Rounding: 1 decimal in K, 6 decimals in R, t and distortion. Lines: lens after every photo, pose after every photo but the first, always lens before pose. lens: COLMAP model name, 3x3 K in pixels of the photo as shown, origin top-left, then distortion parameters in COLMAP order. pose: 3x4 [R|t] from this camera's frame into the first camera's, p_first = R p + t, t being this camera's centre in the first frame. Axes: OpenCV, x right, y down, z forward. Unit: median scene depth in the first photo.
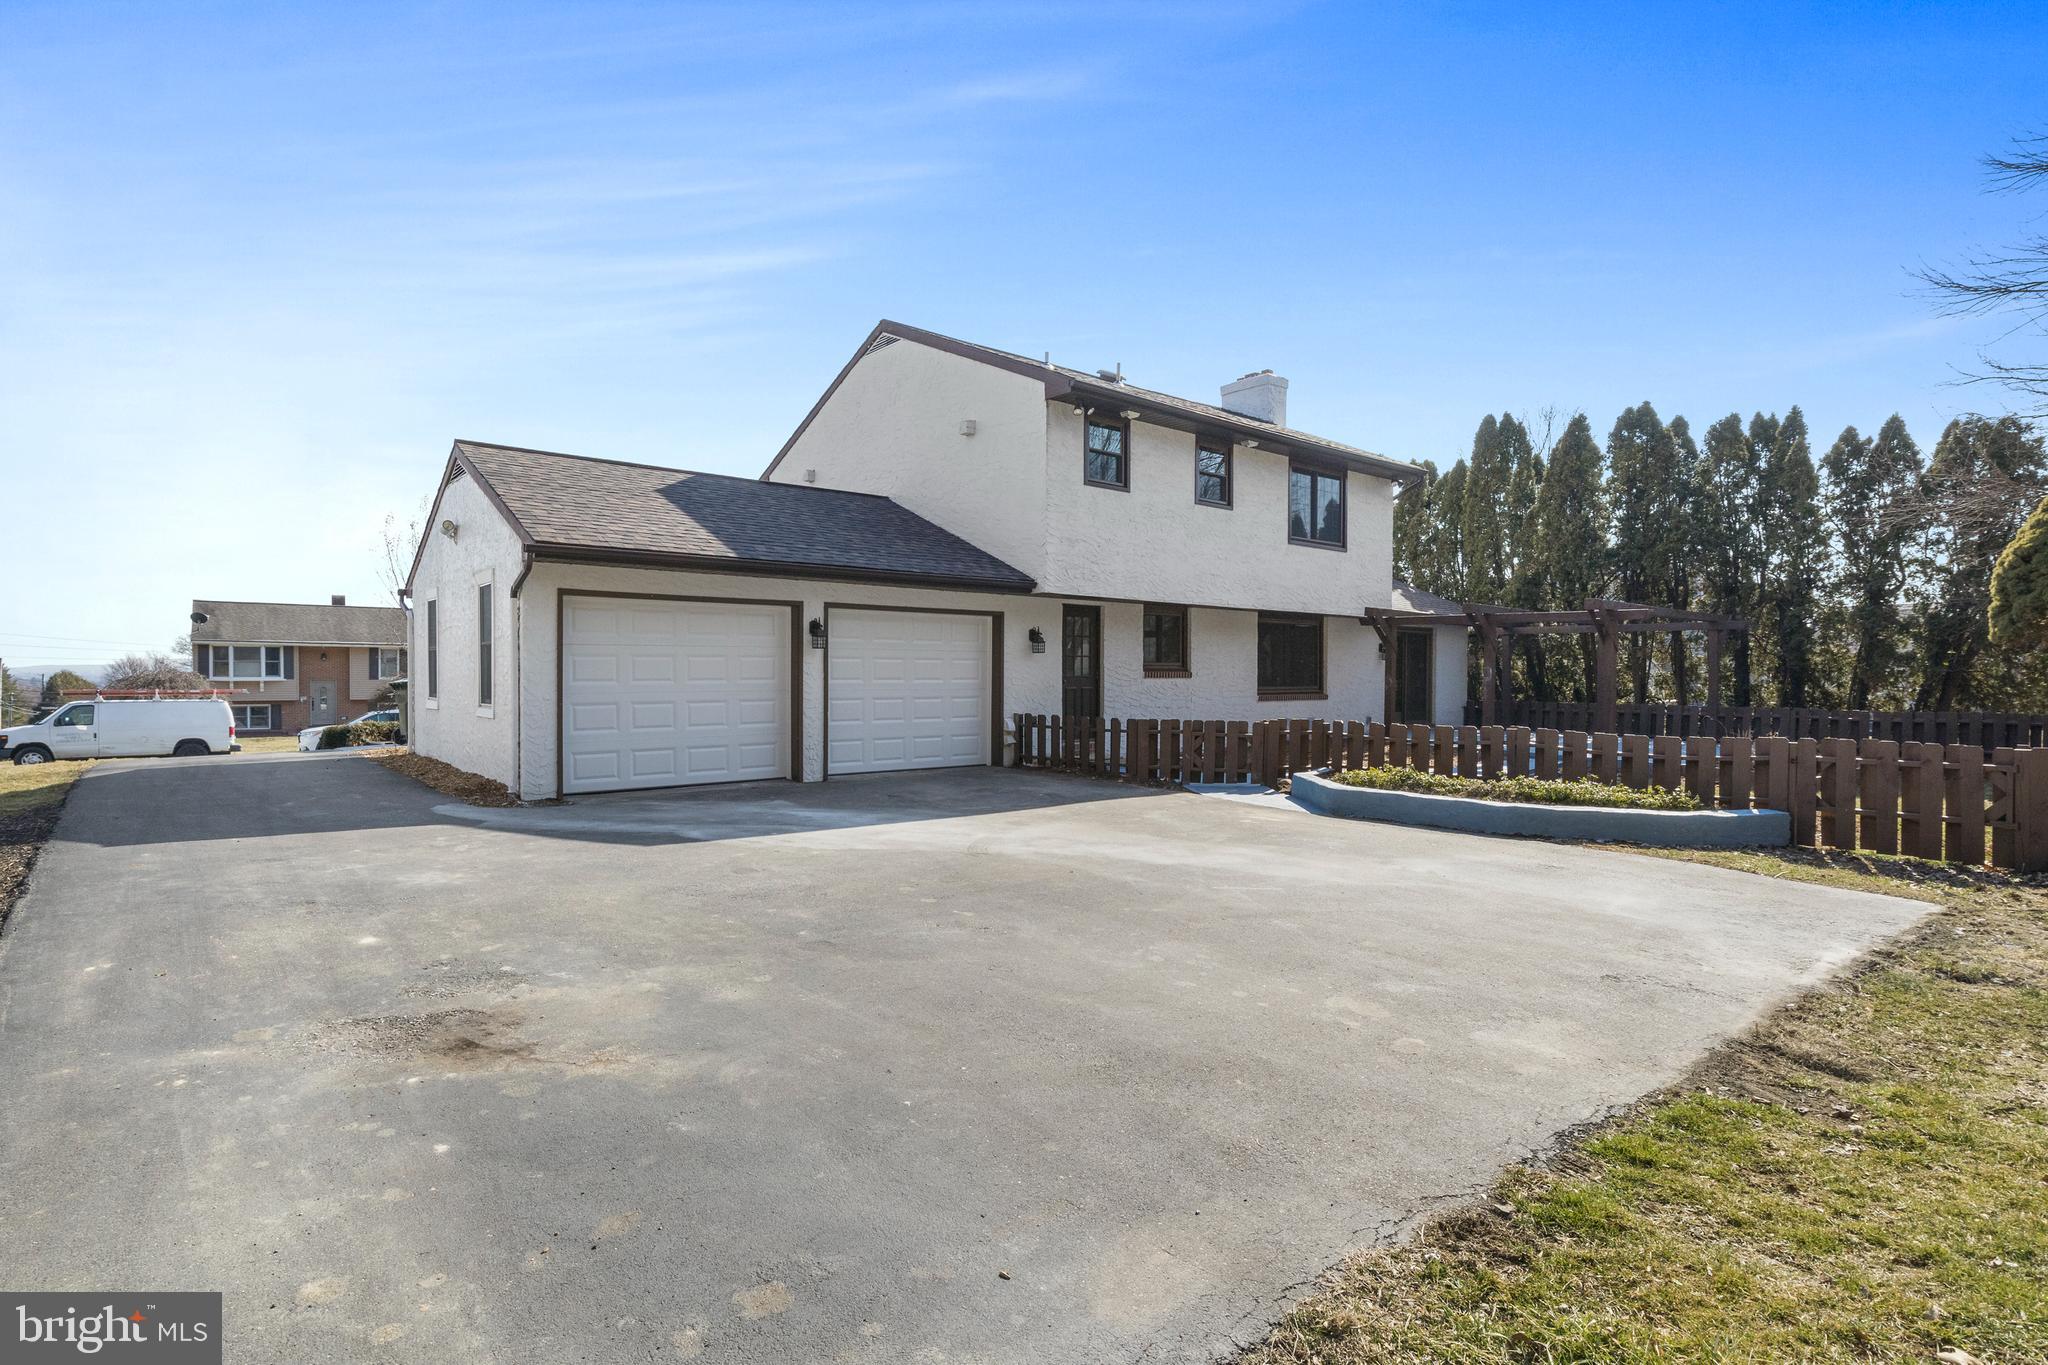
lens RADIAL K [[1026.3, 0, 1022.6], [0, 1026.3, 692.2], [0, 0, 1]] dist [-0.008695, -0.000037]
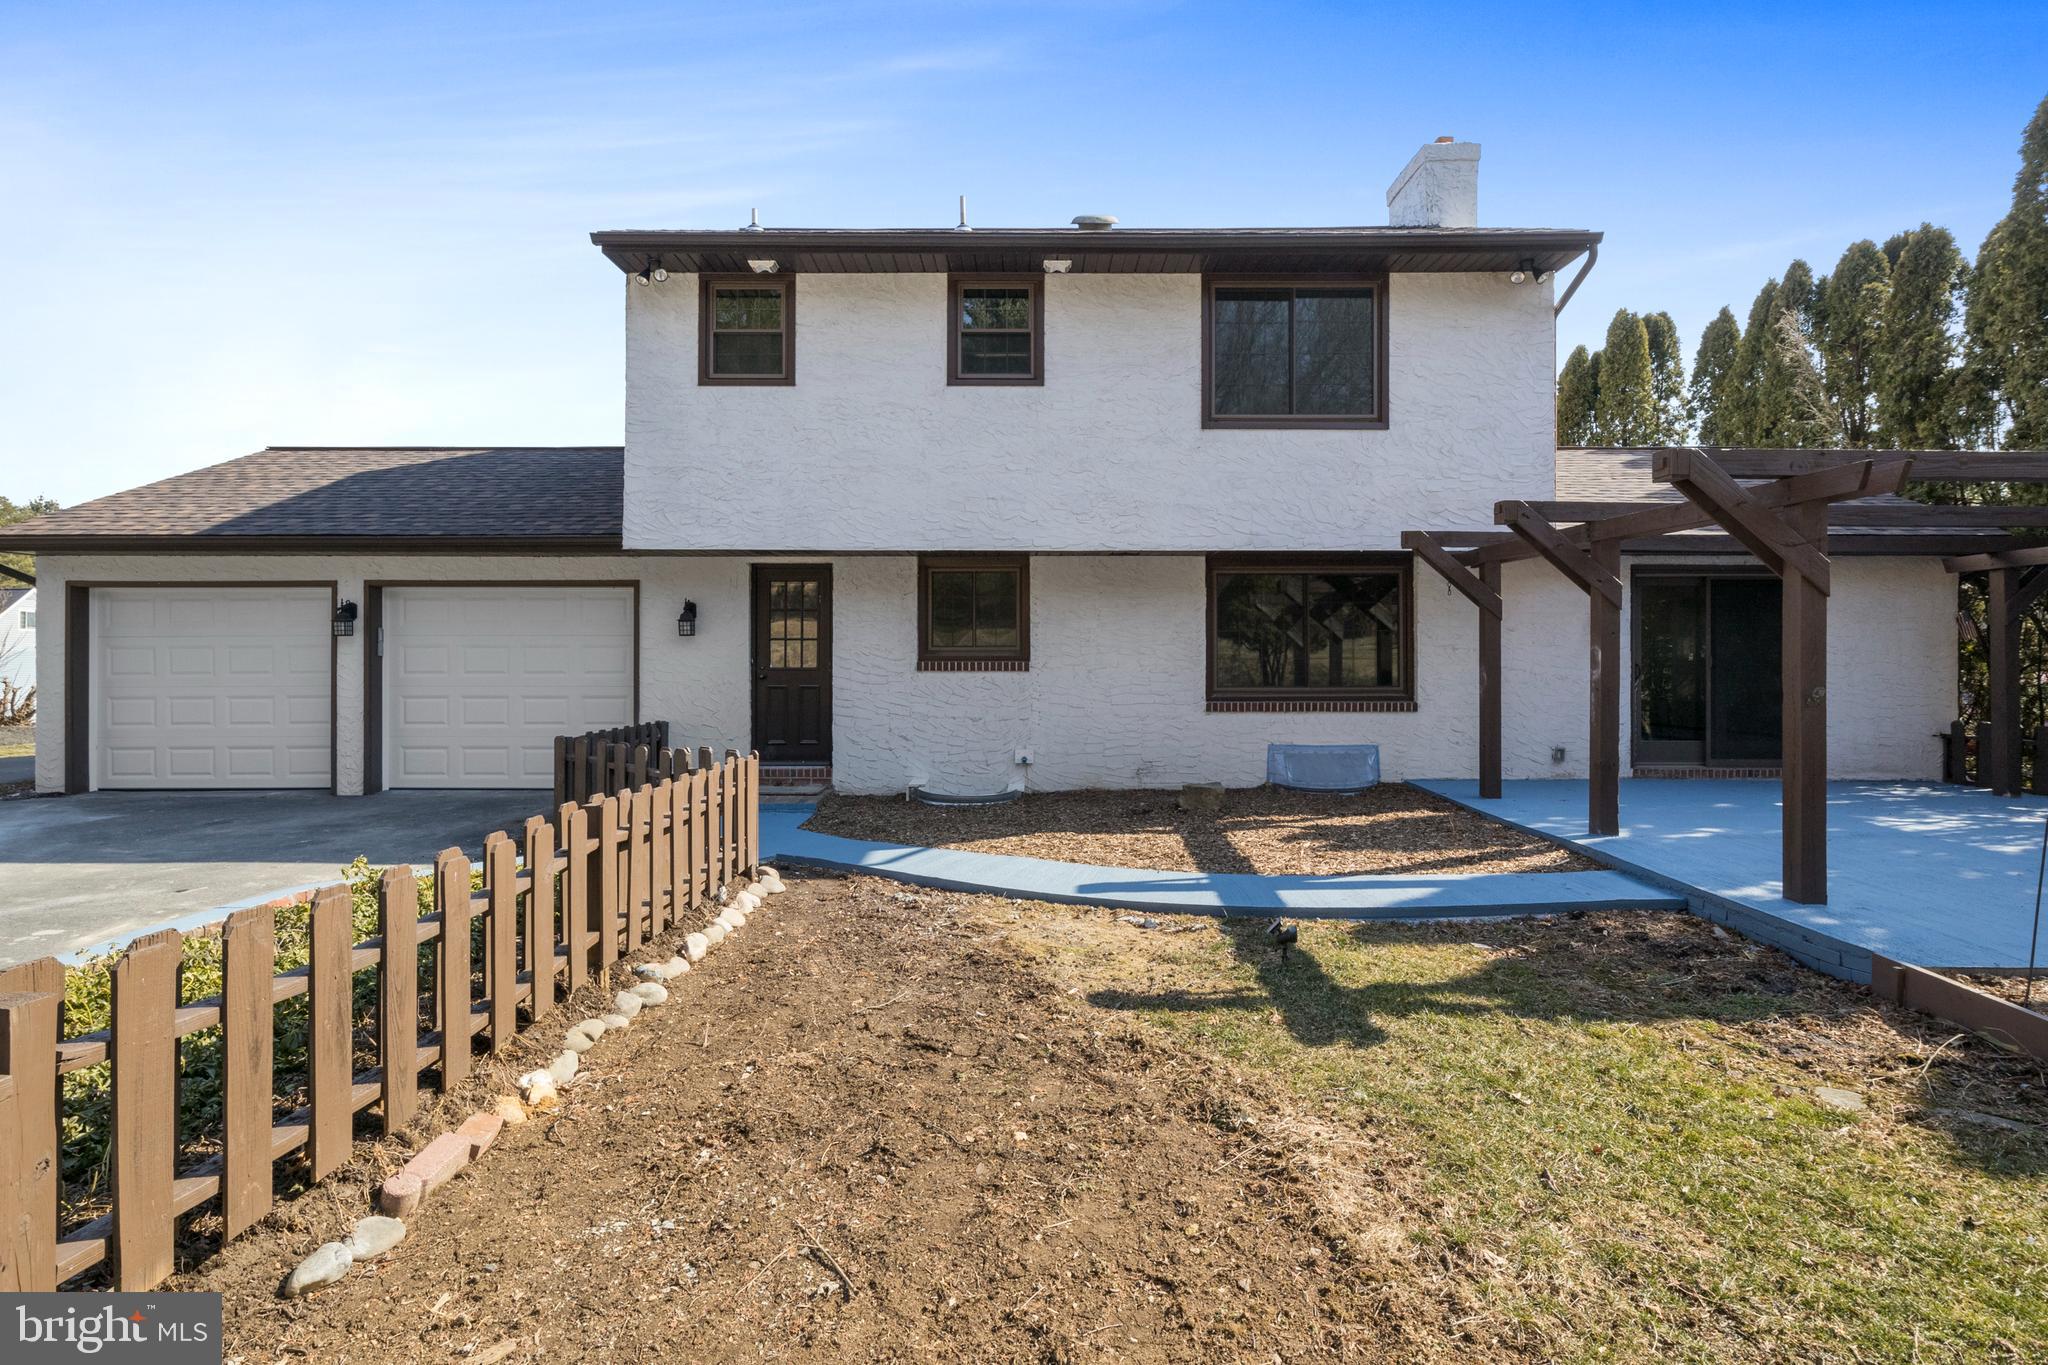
lens RADIAL K [[1026.3, 0, 1027.6], [0, 1026.3, 672.1], [0, 0, 1]] dist [-0.008695, -0.000037]
pose [[0.766352, 0.006634, -0.642386, 0.603829], [-0.009257, 0.999957, -0.000717, -0.013986], [0.642354, 0.006496, 0.766381, 0.570197]]
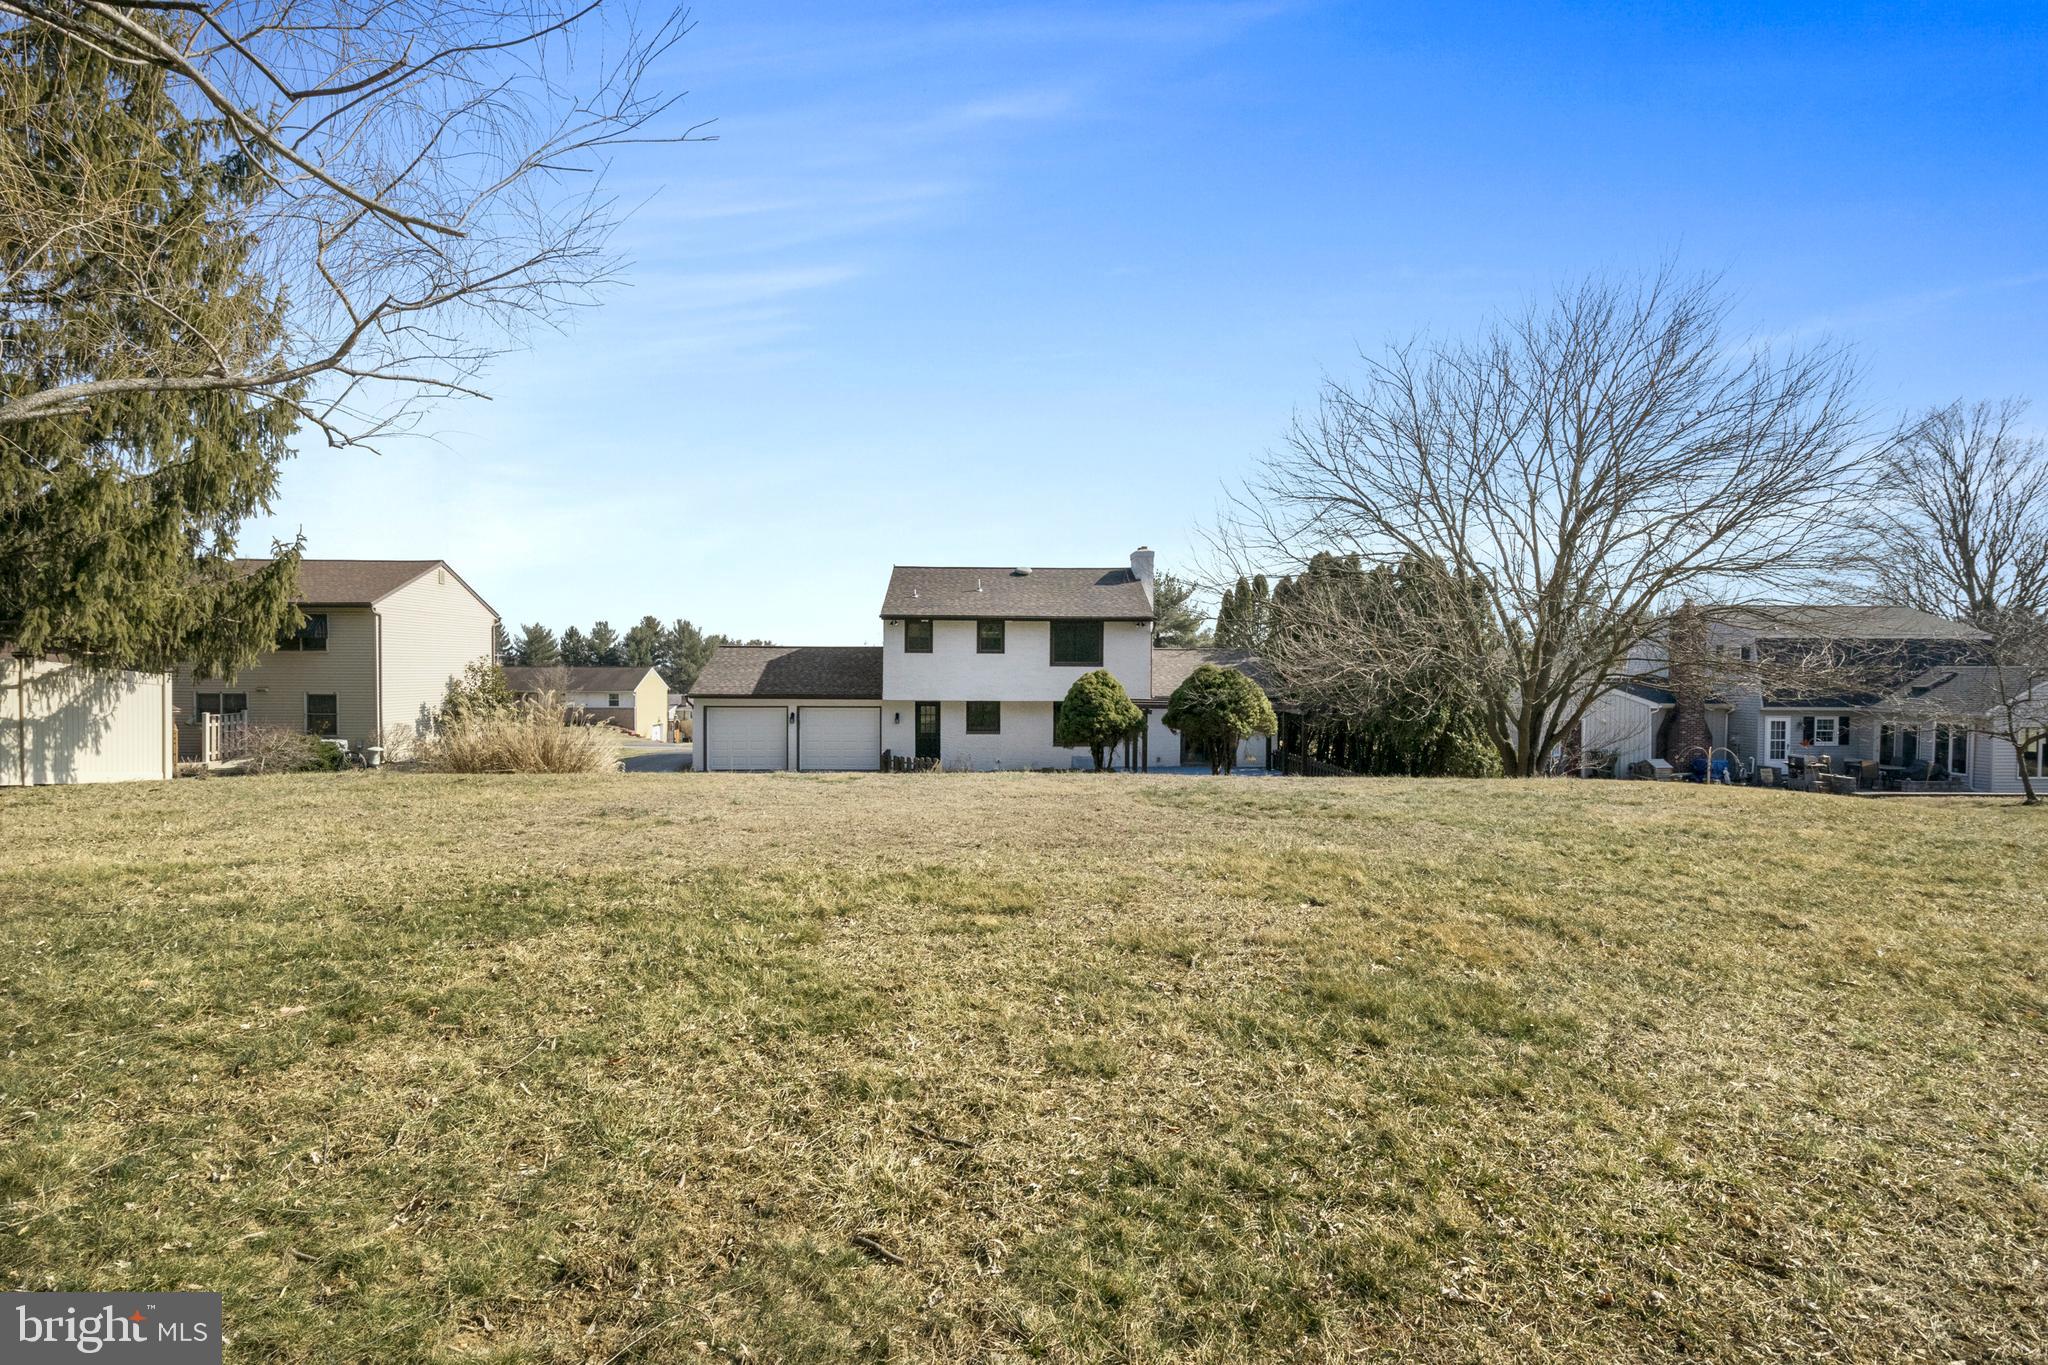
lens RADIAL K [[1026.3, 0, 1020.7], [0, 1026.3, 687.2], [0, 0, 1]] dist [-0.008695, -0.000037]
pose [[0.789265, 0.012028, -0.613934, 1.564814], [-0.011437, 0.999923, 0.004888, -0.127390], [0.613946, 0.003164, 0.789342, -0.632023]]
